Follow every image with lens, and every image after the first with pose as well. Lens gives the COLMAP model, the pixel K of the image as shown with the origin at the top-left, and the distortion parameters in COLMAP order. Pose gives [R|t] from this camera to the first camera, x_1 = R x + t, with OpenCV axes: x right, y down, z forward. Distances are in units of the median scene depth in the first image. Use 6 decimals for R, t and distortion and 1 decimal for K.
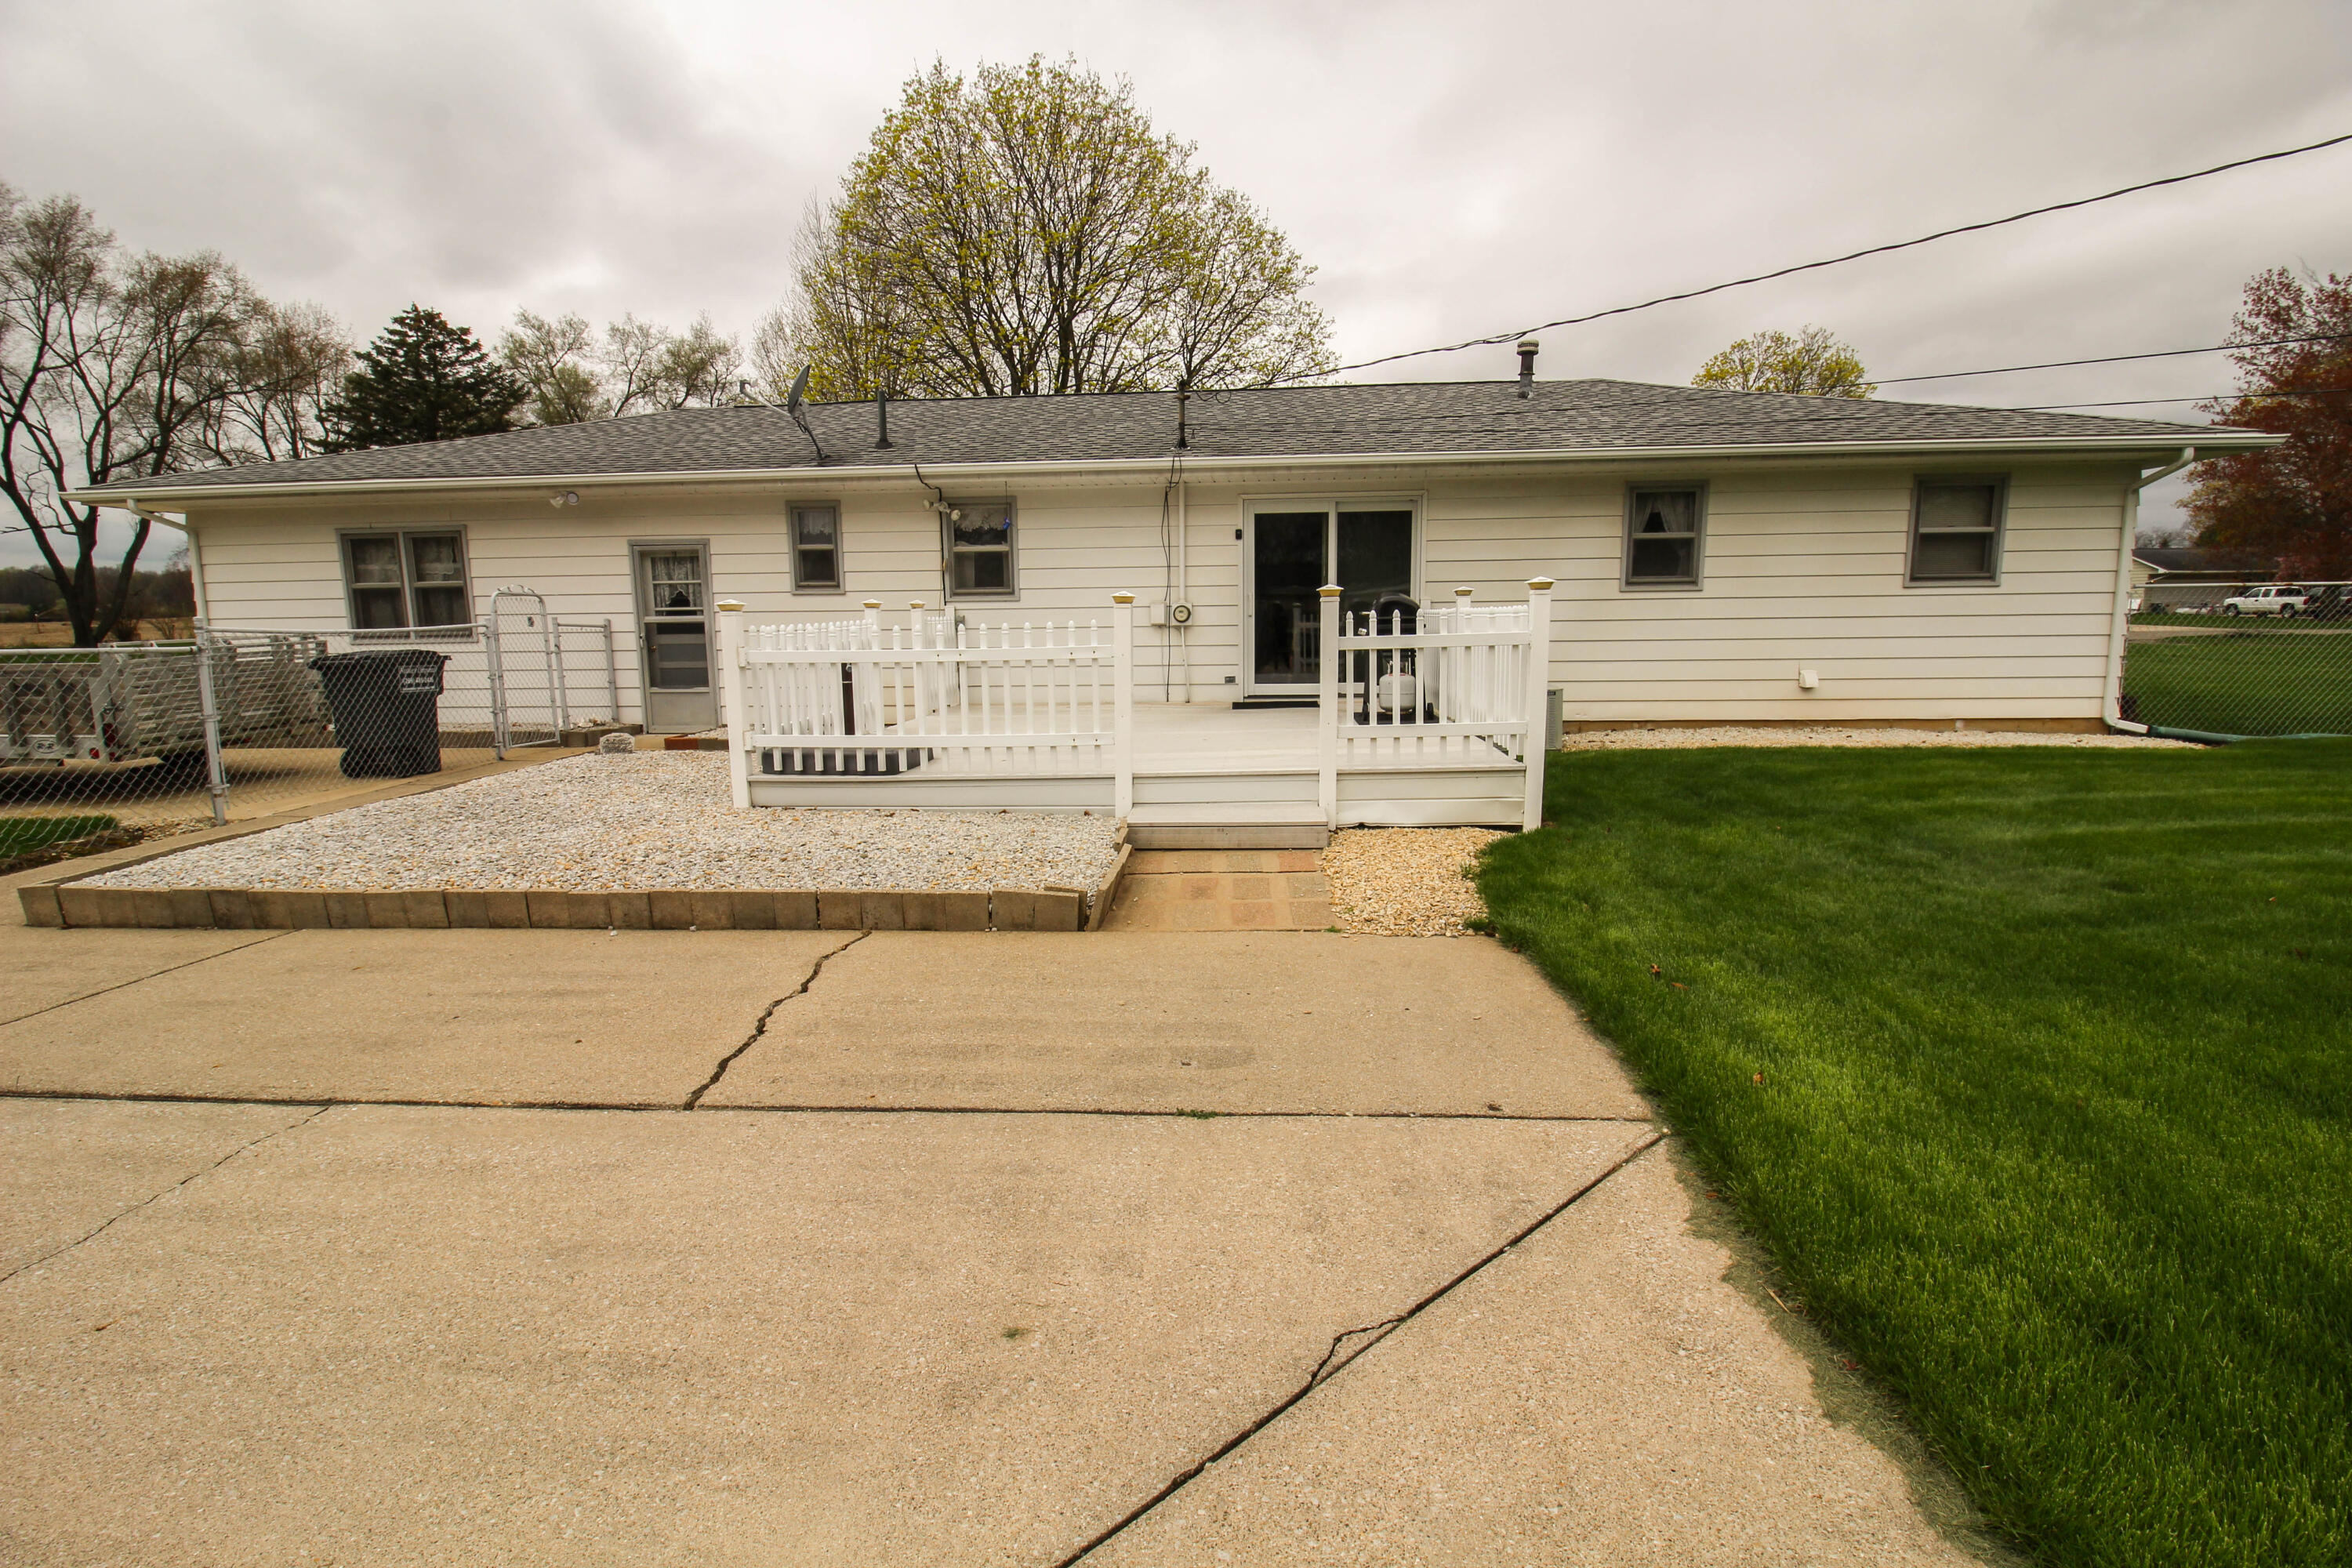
lens RADIAL K [[1096.3, 0, 1177.3], [0, 1096.3, 774.8], [0, 0, 1]] dist [-0.014646, -0.004621]
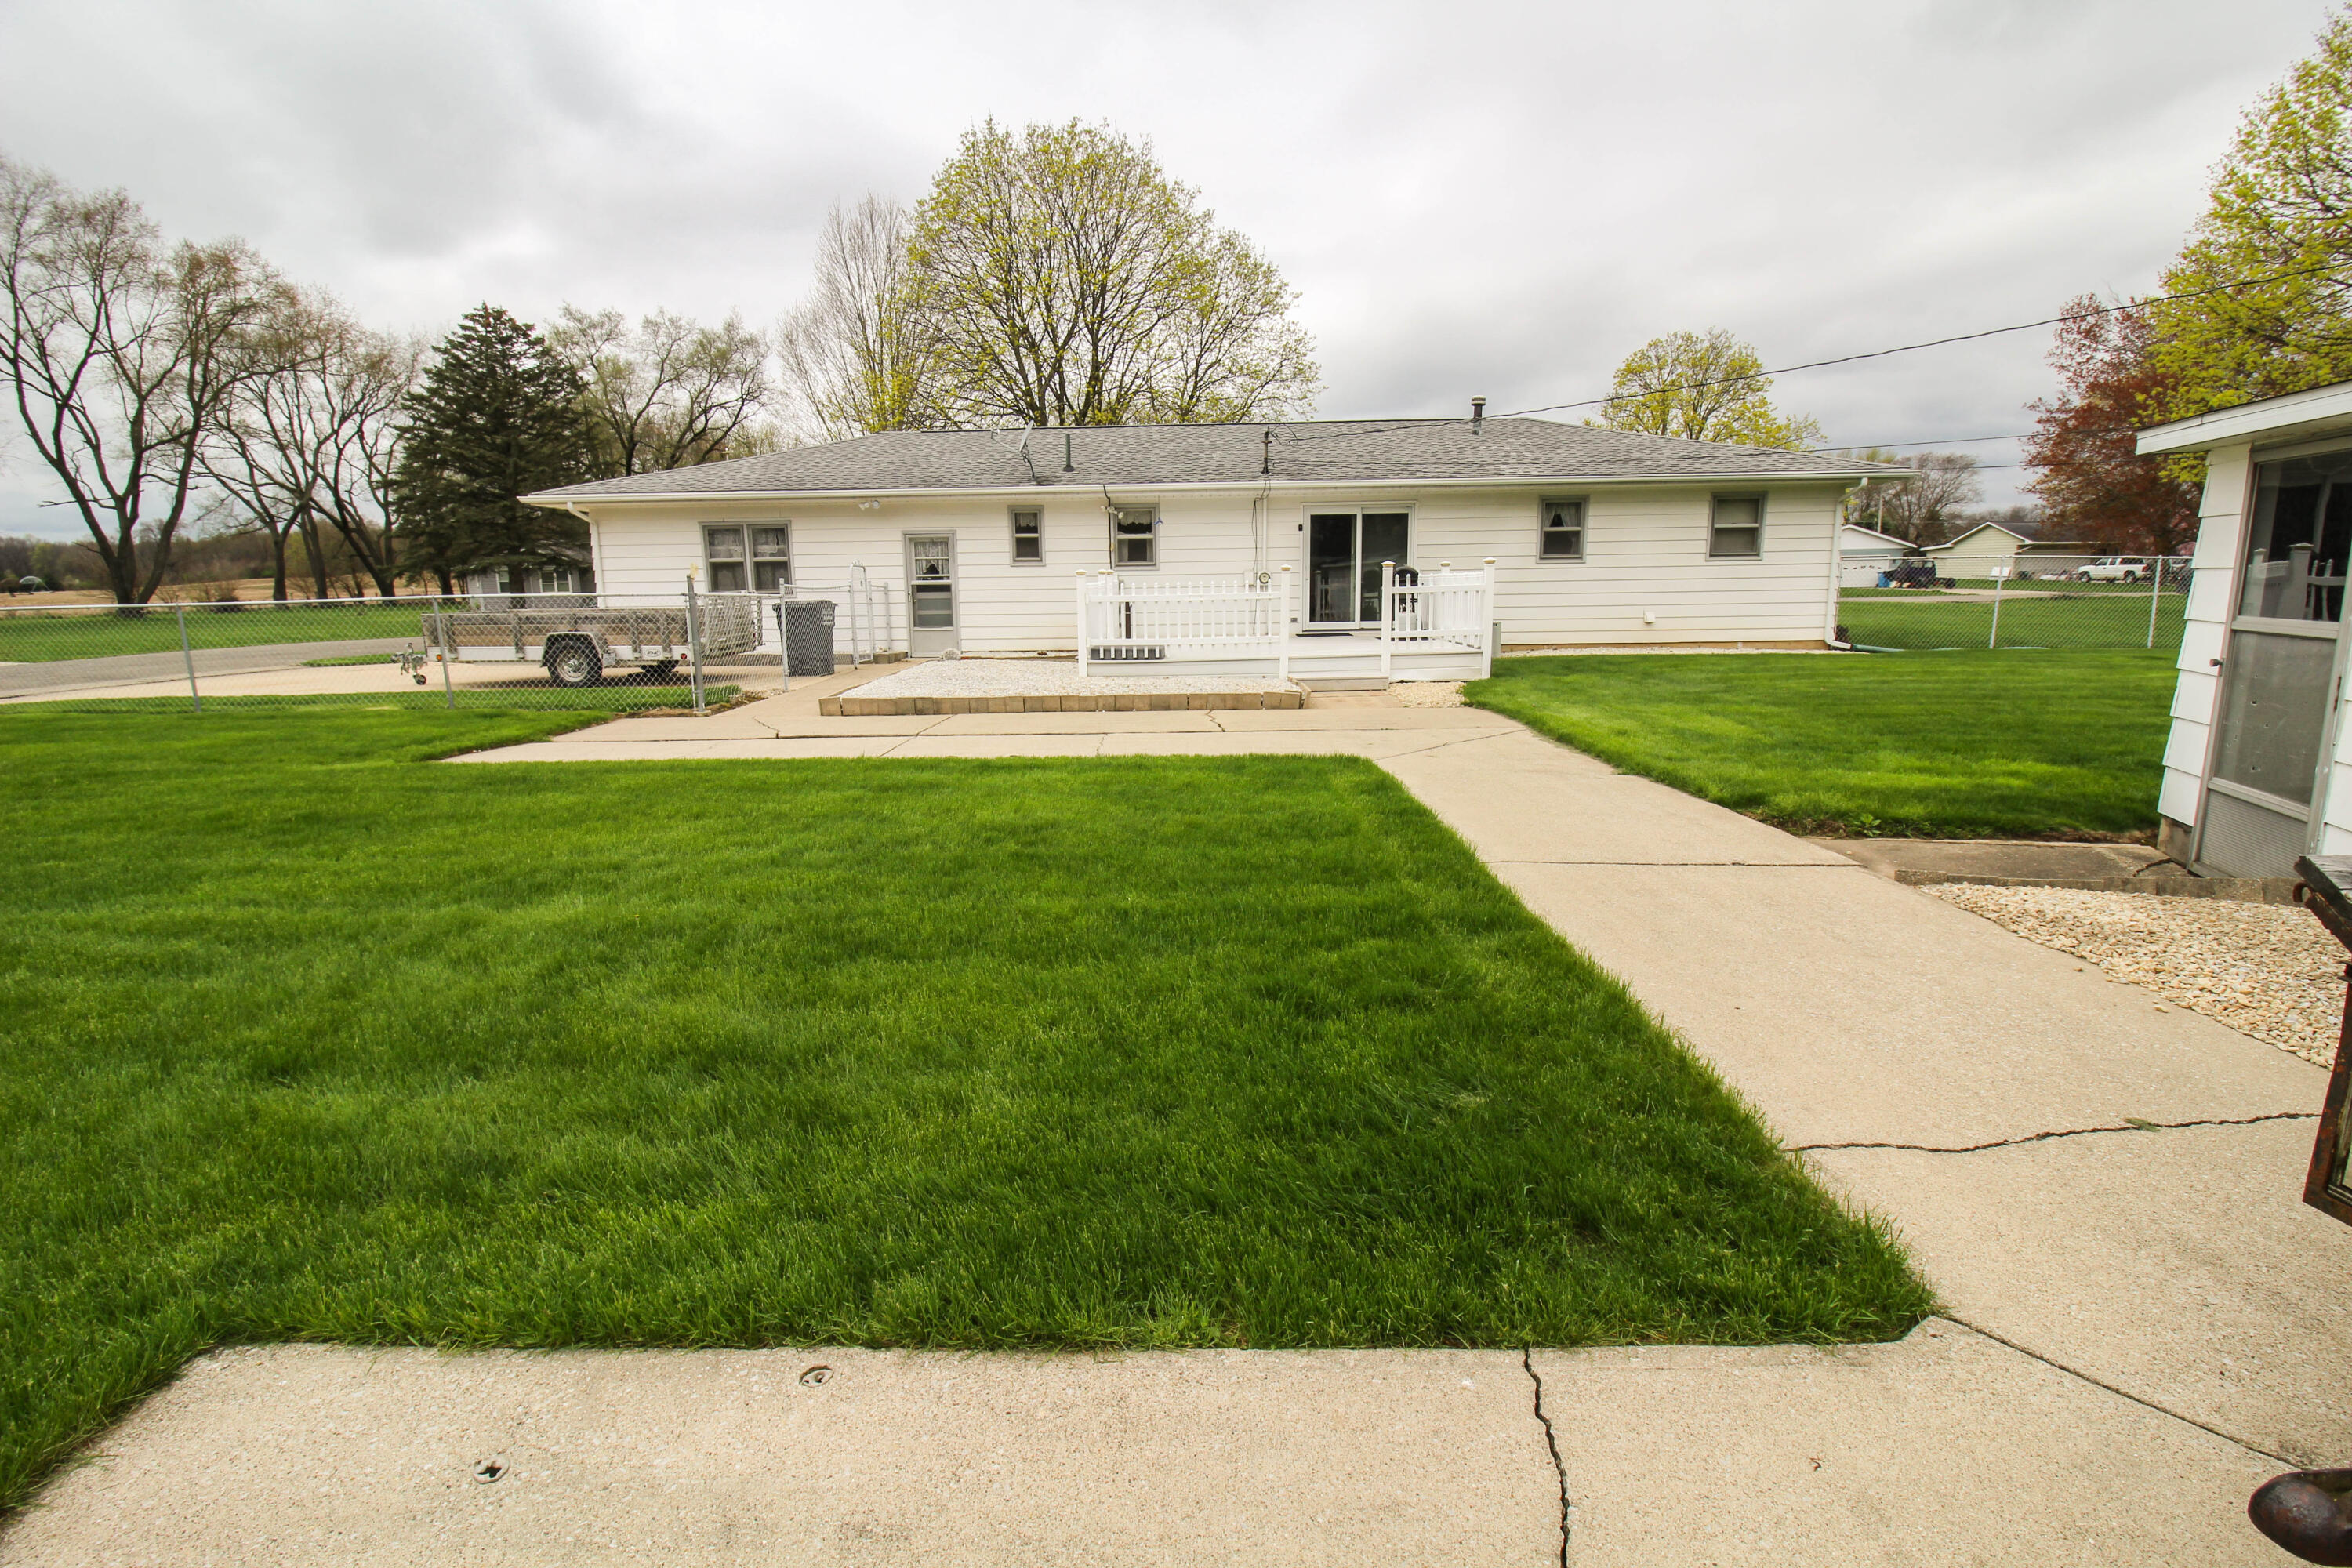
lens RADIAL K [[1096.3, 0, 1172.5], [0, 1096.3, 781.1], [0, 0, 1]] dist [-0.014646, -0.004621]
pose [[0.998899, -0.010341, 0.045769, -0.189873], [0.008837, 0.999418, 0.032950, 0.087021], [-0.046083, -0.032509, 0.998408, -0.546535]]
